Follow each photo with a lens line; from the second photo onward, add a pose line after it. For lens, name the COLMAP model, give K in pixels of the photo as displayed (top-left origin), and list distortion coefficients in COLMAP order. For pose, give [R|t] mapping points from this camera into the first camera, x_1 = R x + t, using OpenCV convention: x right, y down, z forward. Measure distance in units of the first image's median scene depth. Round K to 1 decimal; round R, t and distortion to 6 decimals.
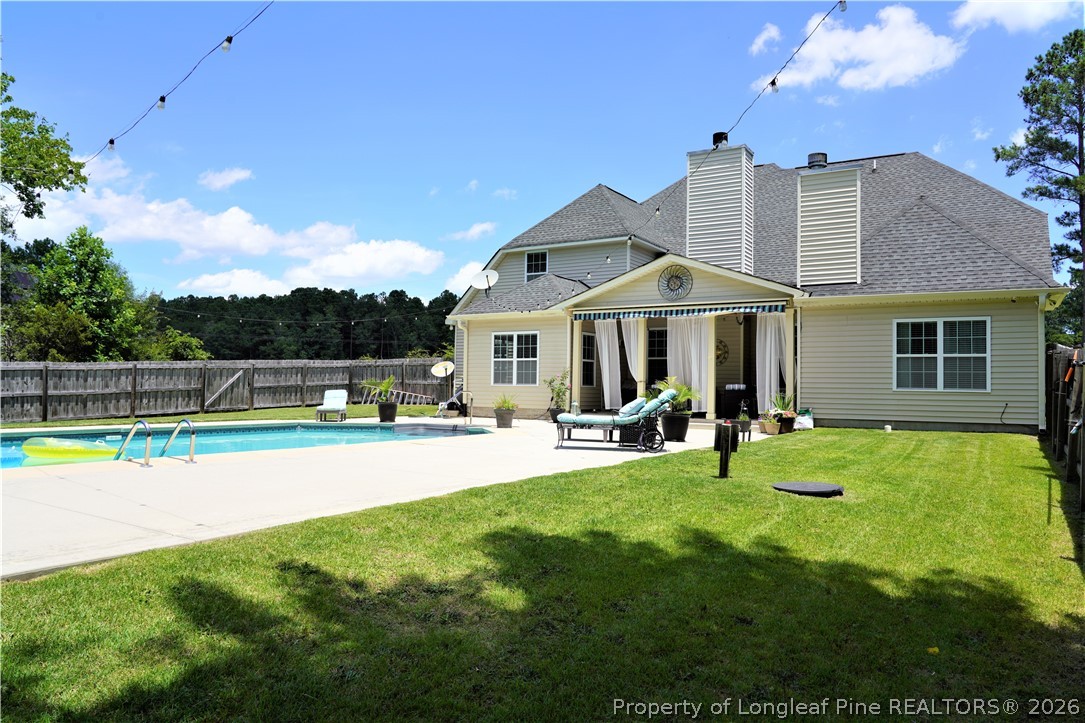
lens RADIAL K [[725.1, 0, 542.5], [0, 725.1, 361.5], [0, 0, 1]] dist [-0.029281, 0.001084]
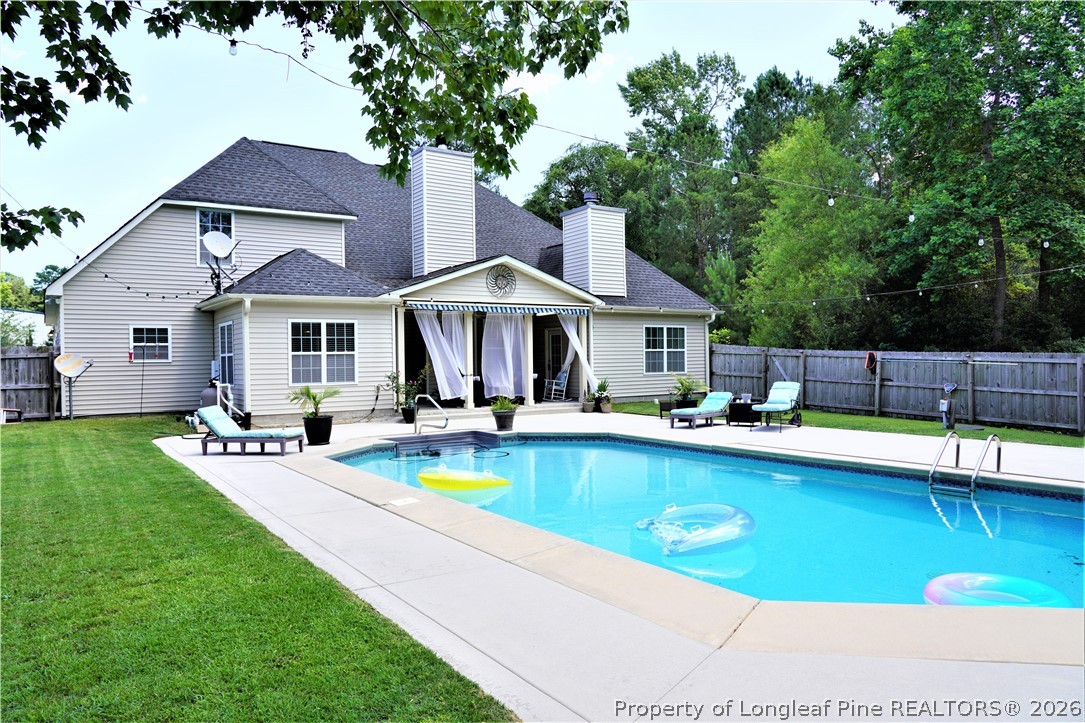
lens RADIAL K [[725.1, 0, 542.5], [0, 725.1, 361.5], [0, 0, 1]] dist [-0.029281, 0.001084]
pose [[0.452420, -0.007604, 0.891773, -0.677904], [0.007291, 0.999962, 0.004828, 0.004957], [-0.891775, 0.004318, 0.452458, 0.405794]]
